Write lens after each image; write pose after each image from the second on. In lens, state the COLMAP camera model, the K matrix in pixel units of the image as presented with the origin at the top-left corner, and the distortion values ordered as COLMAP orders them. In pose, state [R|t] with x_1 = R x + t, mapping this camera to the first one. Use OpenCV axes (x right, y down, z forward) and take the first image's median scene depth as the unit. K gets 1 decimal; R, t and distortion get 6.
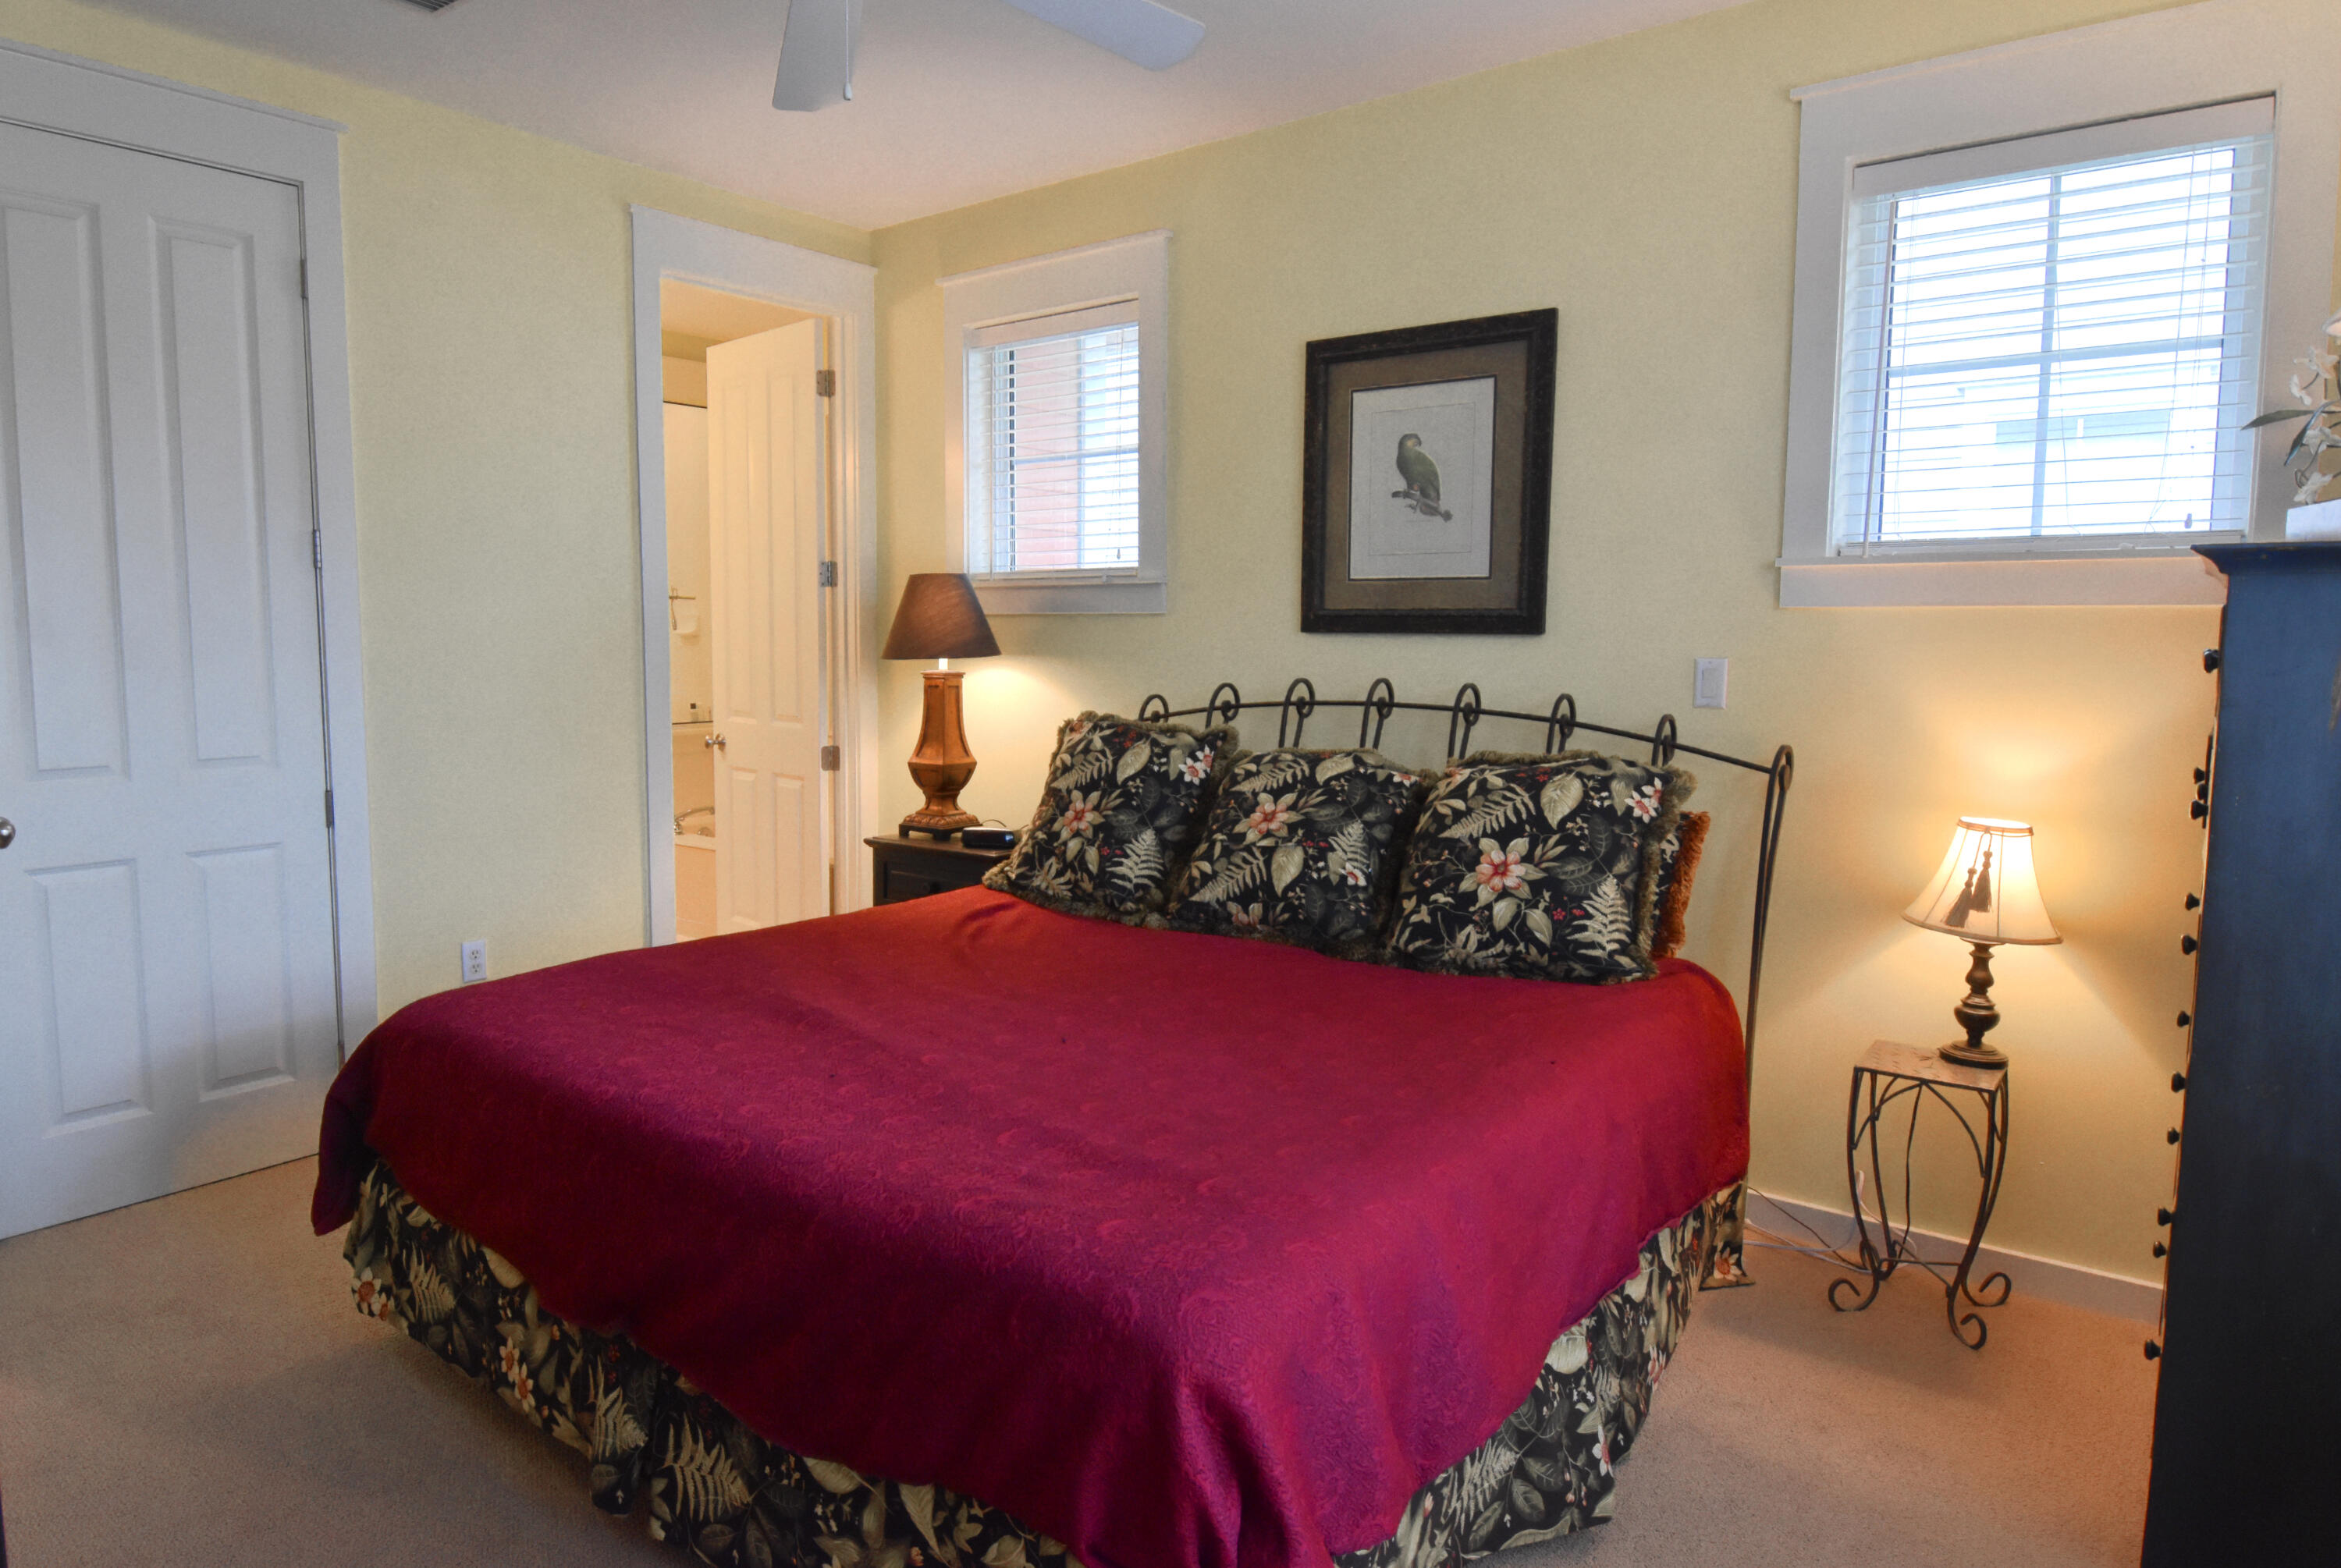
lens RADIAL K [[1315.0, 0, 1164.8], [0, 1315.0, 769.9], [0, 0, 1]] dist [-0.015096, -0.000322]
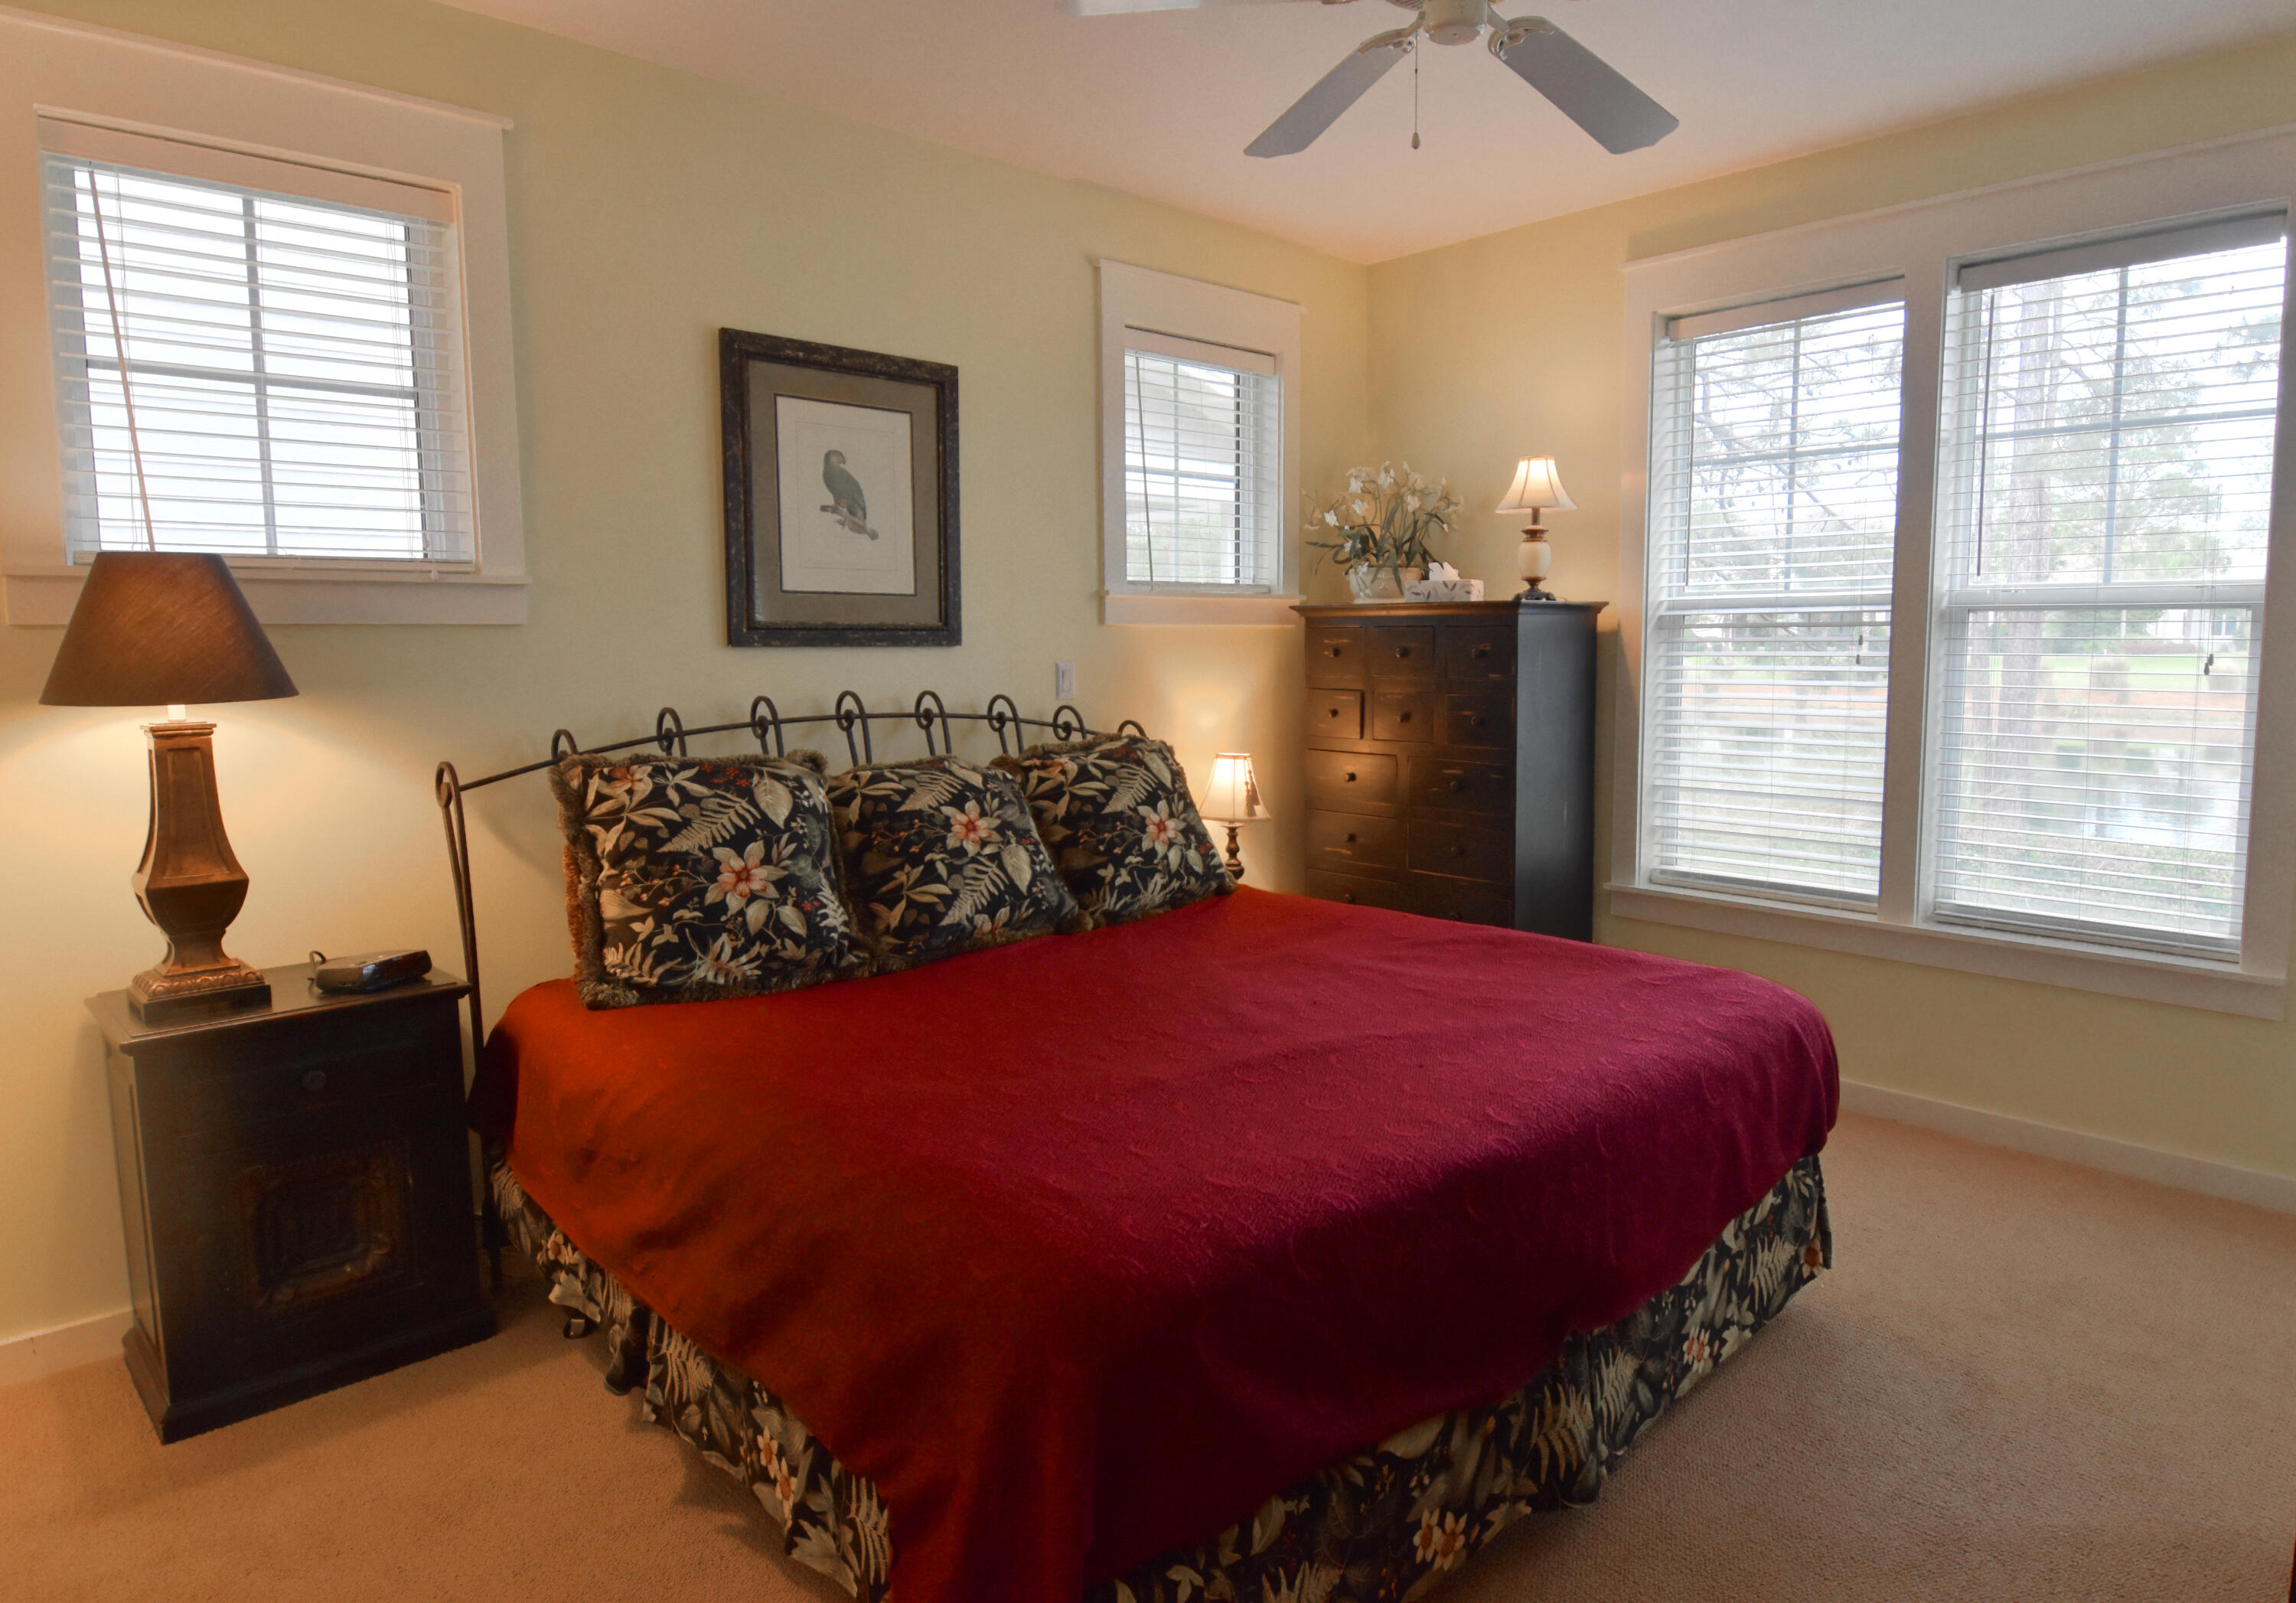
lens RADIAL K [[1225.8, 0, 1142.9], [0, 1225.8, 796.9], [0, 0, 1]] dist [-0.019346, 0.000156]
pose [[0.237474, -0.130935, 0.962529, -0.686164], [0.105882, 0.988459, 0.108339, -0.065274], [-0.965606, 0.076187, 0.248597, 0.537314]]
